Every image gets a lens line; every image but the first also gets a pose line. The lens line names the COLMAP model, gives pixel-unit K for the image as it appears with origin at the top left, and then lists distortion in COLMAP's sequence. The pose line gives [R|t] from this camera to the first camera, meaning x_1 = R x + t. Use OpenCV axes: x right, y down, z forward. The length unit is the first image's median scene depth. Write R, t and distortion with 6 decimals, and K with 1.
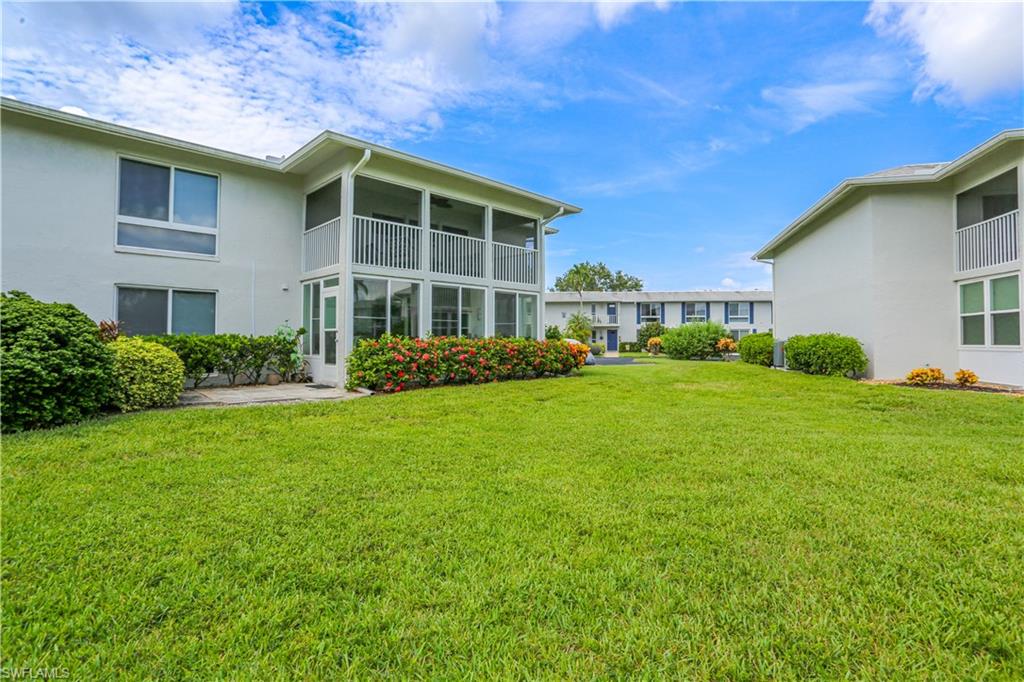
lens RADIAL K [[487.4, 0, 512.0], [0, 487.4, 341.0], [0, 0, 1]] dist [-0.000218, 0.000032]
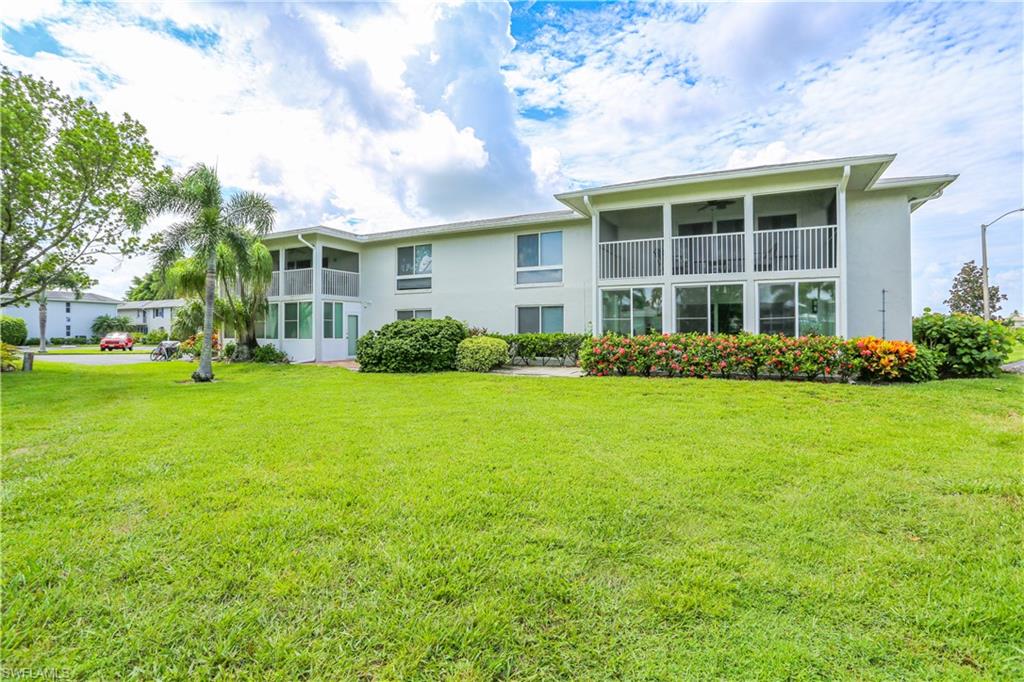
lens RADIAL K [[487.4, 0, 512.0], [0, 487.4, 341.0], [0, 0, 1]] dist [-0.000218, 0.000032]
pose [[0.402575, 0.007763, -0.915354, 0.766410], [-0.003239, 0.999970, 0.007057, 0.000729], [0.915381, 0.000124, 0.402588, 0.240842]]
